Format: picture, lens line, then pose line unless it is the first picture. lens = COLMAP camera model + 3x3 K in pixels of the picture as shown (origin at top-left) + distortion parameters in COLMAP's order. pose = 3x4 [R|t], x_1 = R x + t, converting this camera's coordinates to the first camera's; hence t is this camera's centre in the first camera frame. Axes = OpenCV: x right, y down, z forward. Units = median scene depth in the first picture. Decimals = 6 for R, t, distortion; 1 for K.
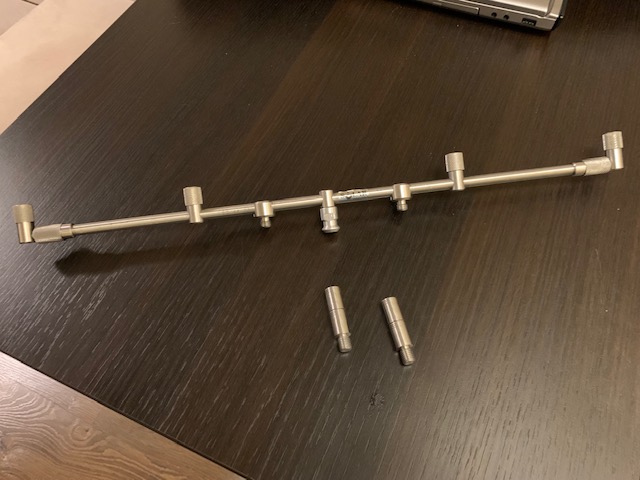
lens RADIAL K [[468.1, 0, 320.0], [0, 468.1, 240.0], [0, 0, 1]] dist [0.007985, -0.002842]
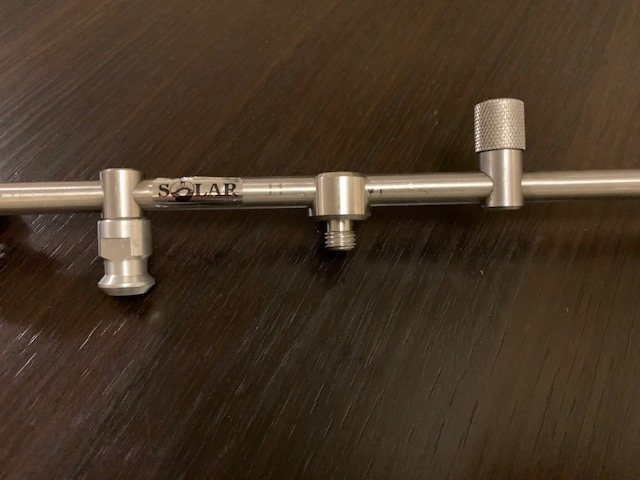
lens RADIAL K [[468.1, 0, 320.0], [0, 468.1, 240.0], [0, 0, 1]] dist [0.007985, -0.002842]
pose [[0.995395, 0.095504, 0.008212, 0.157962], [-0.095380, 0.995337, -0.014393, -0.063543], [-0.009548, 0.013544, 0.999863, 0.650955]]
